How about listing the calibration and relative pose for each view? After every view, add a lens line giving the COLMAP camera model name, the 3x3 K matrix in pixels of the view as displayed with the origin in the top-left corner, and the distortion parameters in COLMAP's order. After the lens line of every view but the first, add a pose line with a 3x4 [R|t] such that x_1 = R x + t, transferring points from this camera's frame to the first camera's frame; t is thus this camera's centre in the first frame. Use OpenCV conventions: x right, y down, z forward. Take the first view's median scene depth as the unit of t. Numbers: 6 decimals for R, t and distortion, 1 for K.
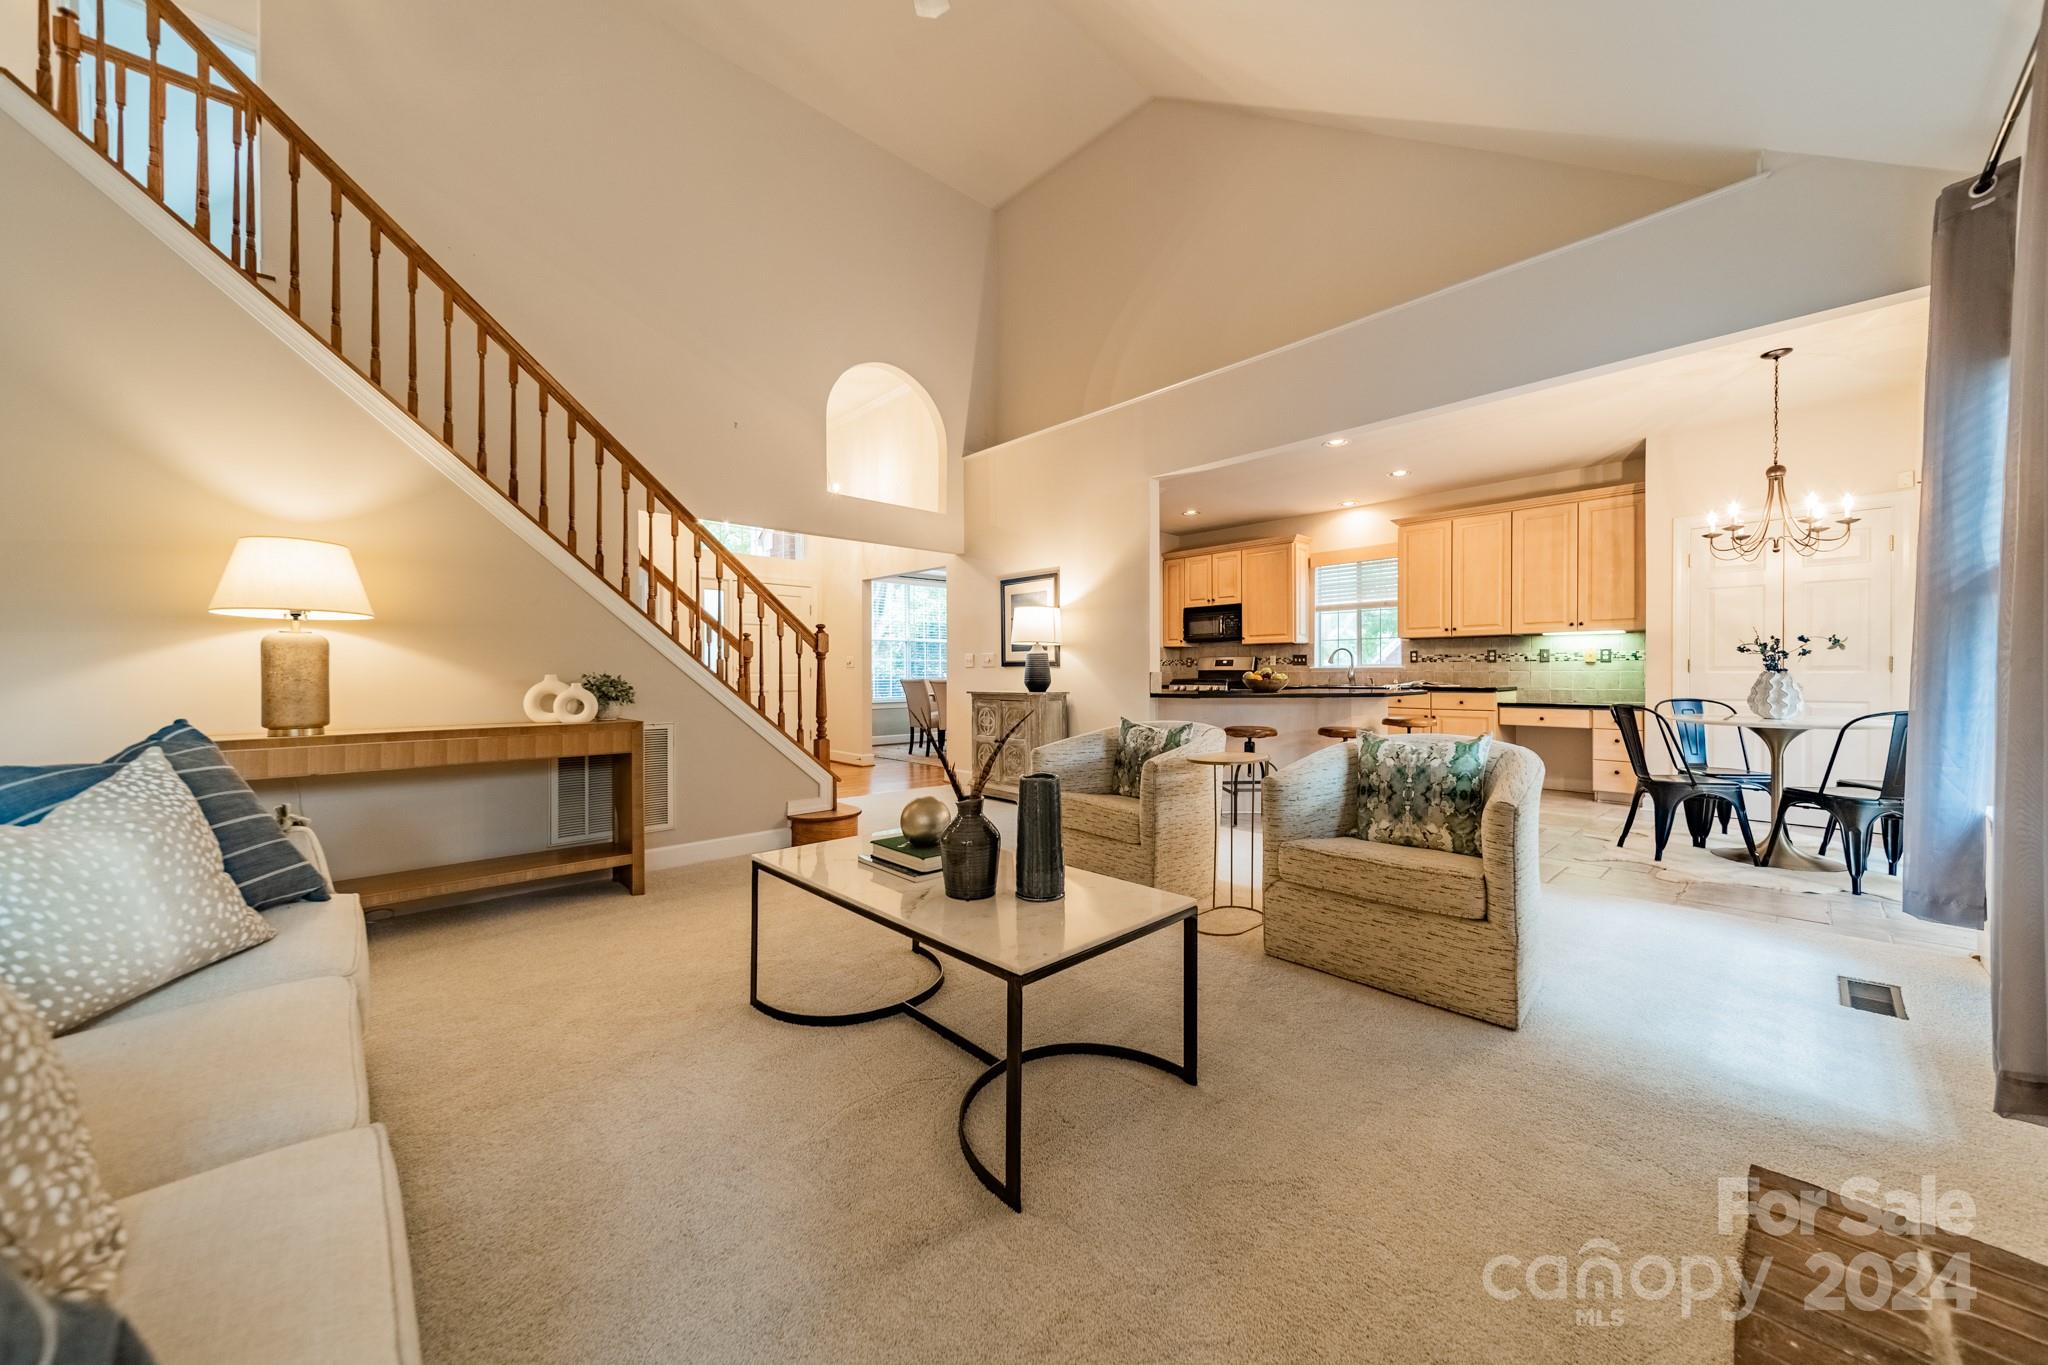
lens RADIAL K [[728.3, 0, 1025.3], [0, 728.3, 674.3], [0, 0, 1]] dist [0.005853, -0.000089]
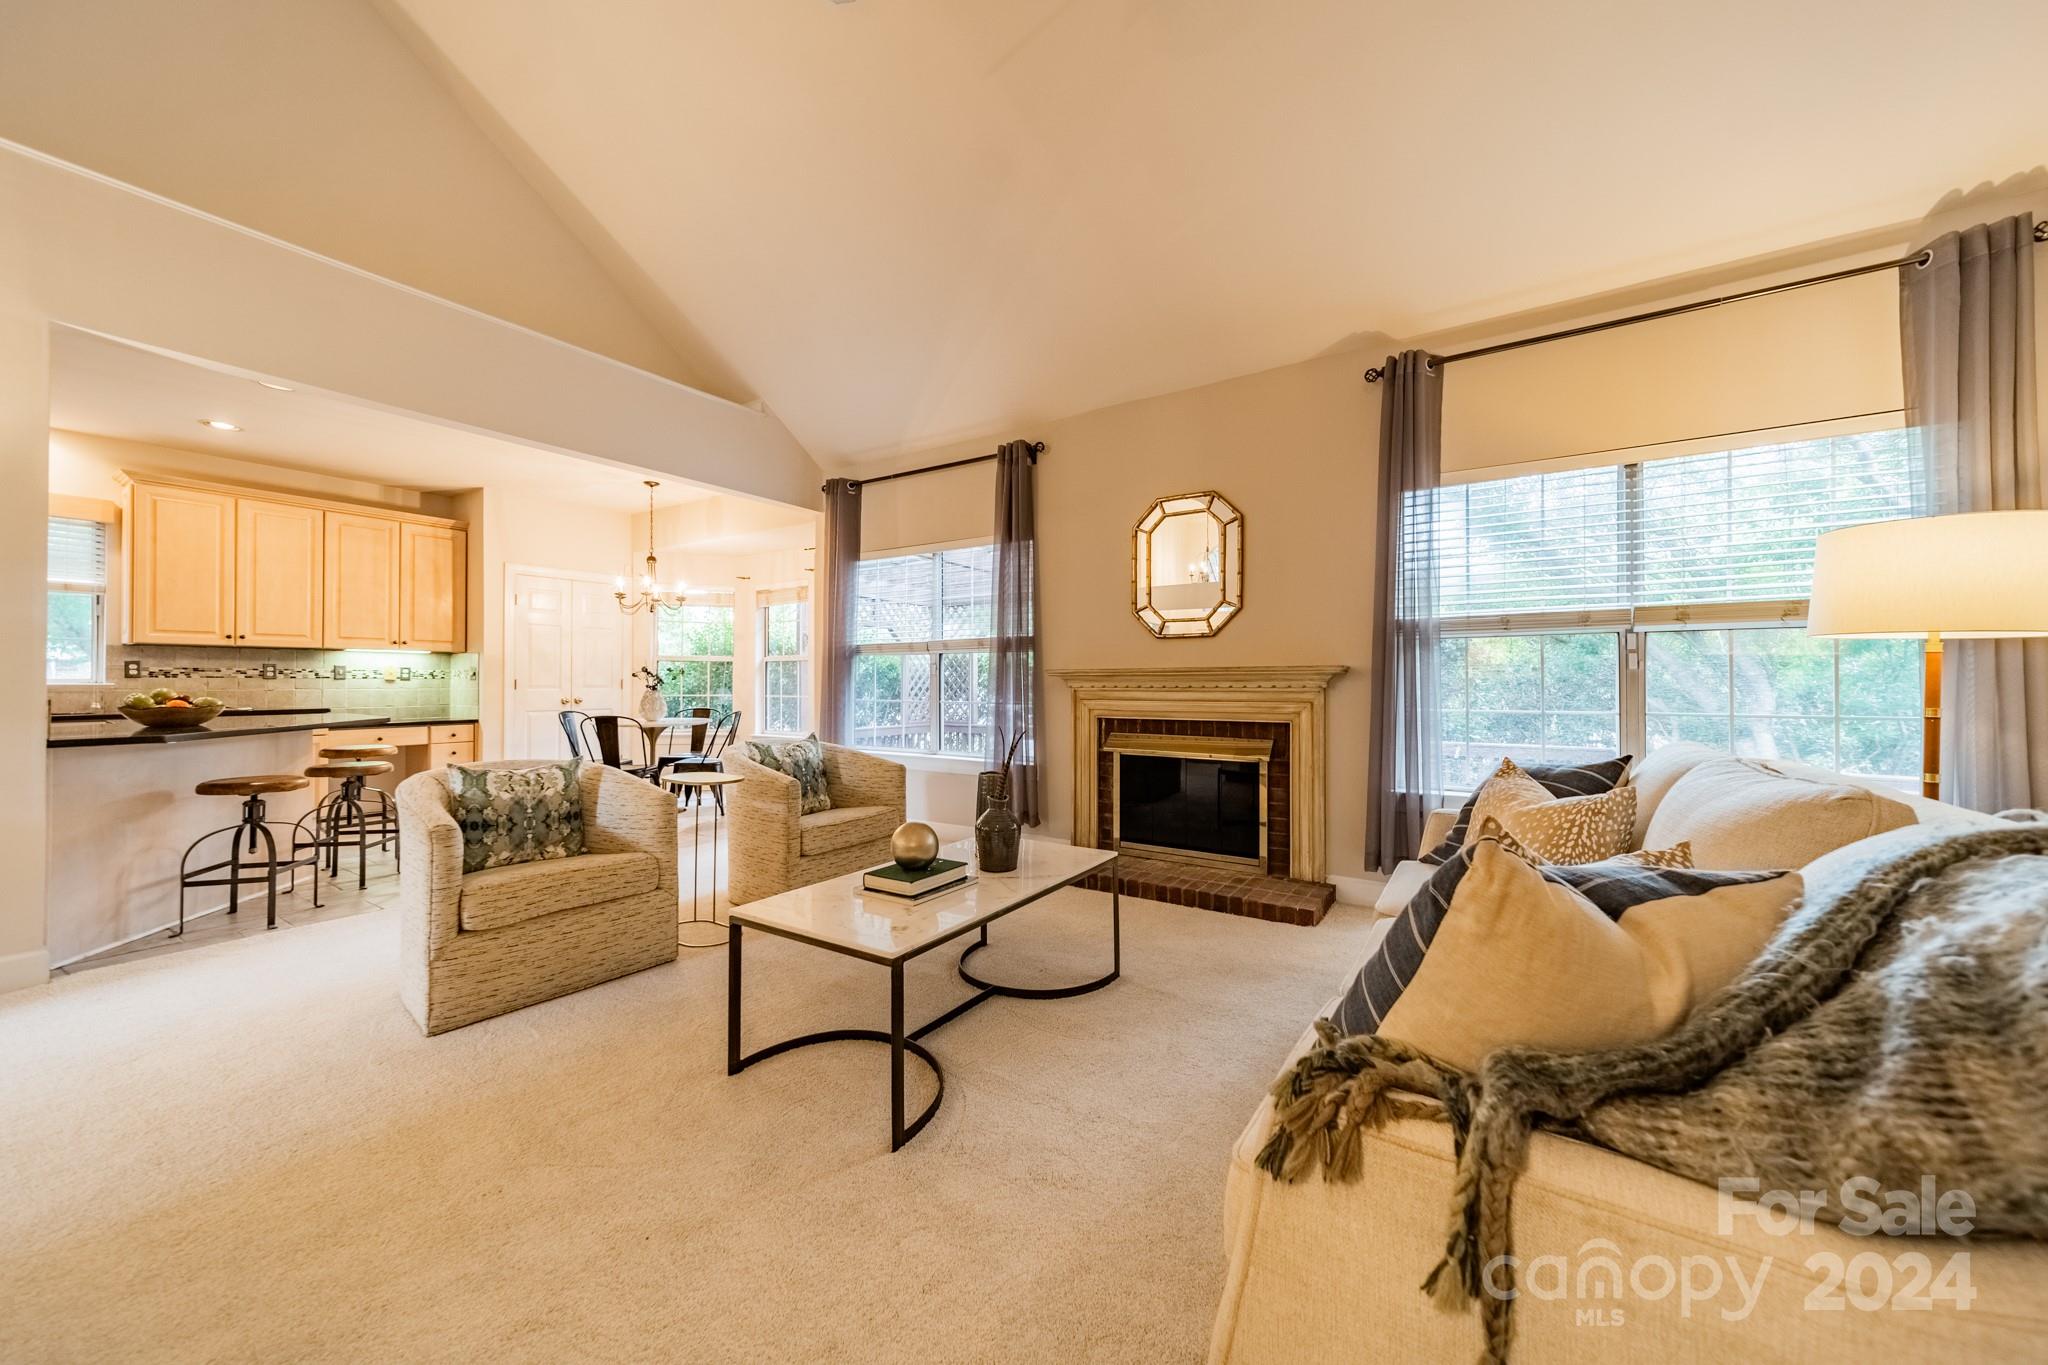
lens RADIAL K [[728.3, 0, 1025.3], [0, 728.3, 674.3], [0, 0, 1]] dist [0.005853, -0.000089]
pose [[-0.222697, 0.013775, 0.974790, -0.379247], [0.001371, 0.999904, -0.013817, -0.008869], [-0.974887, -0.001740, -0.222694, 0.344522]]
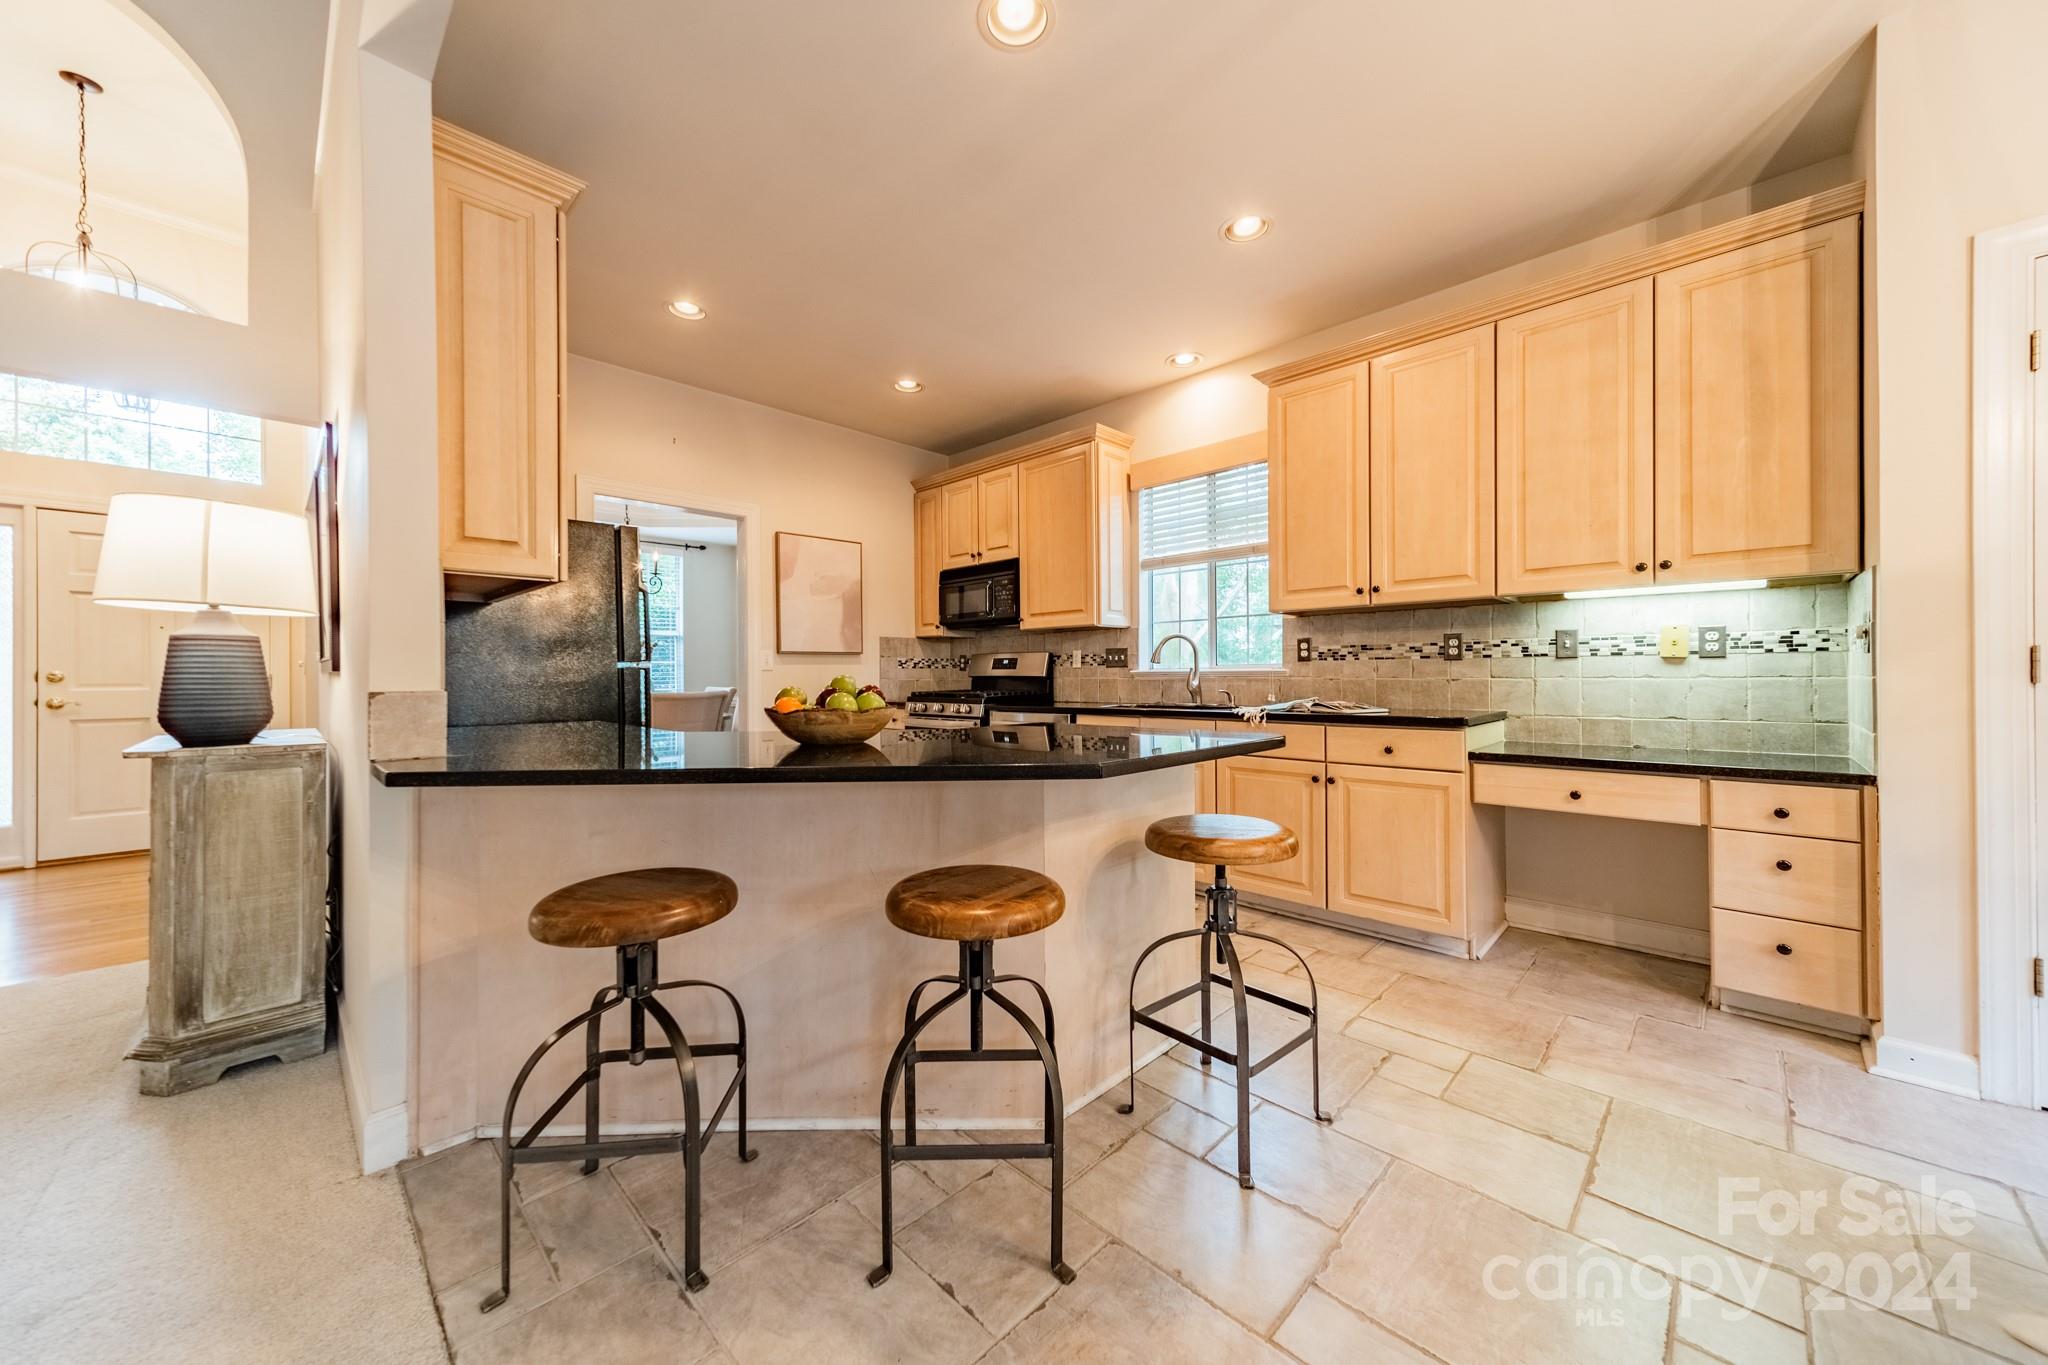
lens RADIAL K [[728.3, 0, 1025.3], [0, 728.3, 674.3], [0, 0, 1]] dist [0.005853, -0.000089]
pose [[0.998775, -0.005939, 0.049132, 0.338520], [0.006025, 0.999981, -0.001601, -0.007747], [-0.049121, 0.001896, 0.998791, 0.541336]]
